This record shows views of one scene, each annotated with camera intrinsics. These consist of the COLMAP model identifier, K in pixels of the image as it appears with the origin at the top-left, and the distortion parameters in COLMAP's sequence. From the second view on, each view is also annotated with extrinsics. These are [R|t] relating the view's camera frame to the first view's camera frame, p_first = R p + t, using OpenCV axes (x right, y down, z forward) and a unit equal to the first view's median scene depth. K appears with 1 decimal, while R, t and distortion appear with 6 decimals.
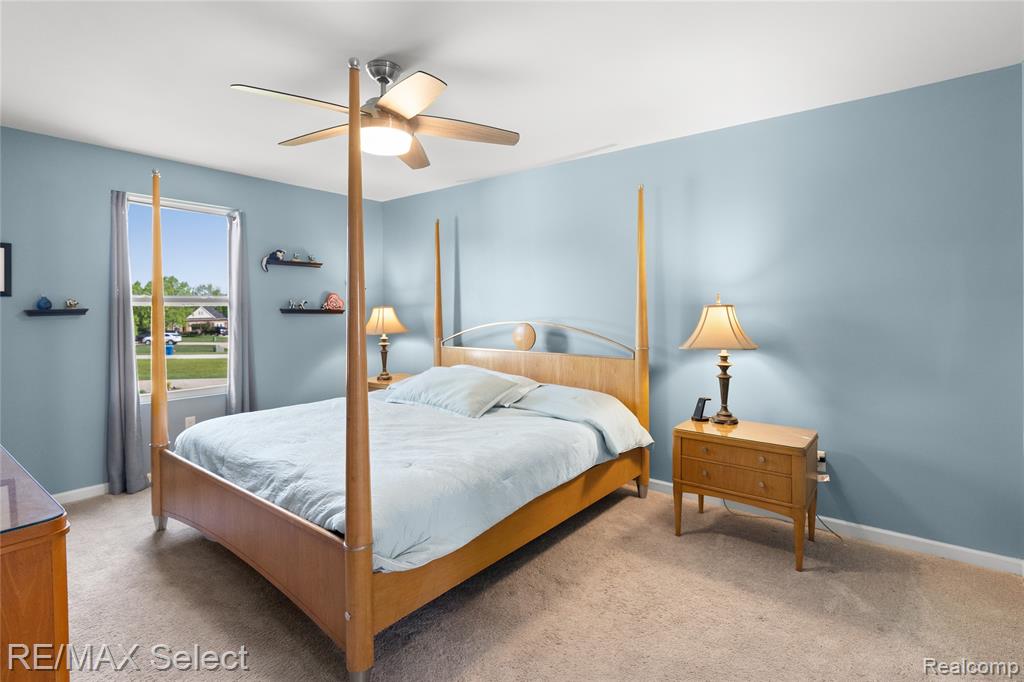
lens RADIAL K [[474.1, 0, 511.6], [0, 474.1, 317.3], [0, 0, 1]] dist [-0.001602, -0.000093]
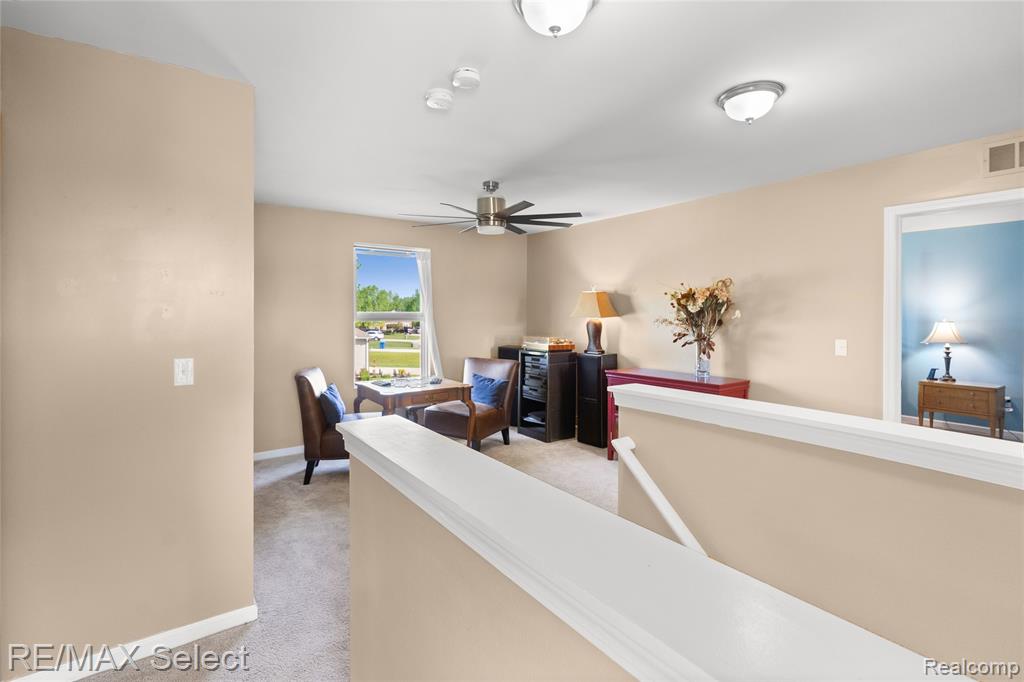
lens RADIAL K [[466.9, 0, 511.6], [0, 466.9, 321.9], [0, 0, 1]] dist [-0.001083, 0.000553]
pose [[0.964513, 0.006148, -0.263966, -0.796520], [-0.004510, 0.999967, 0.006808, -0.029226], [0.263999, -0.005376, 0.964508, -1.364421]]
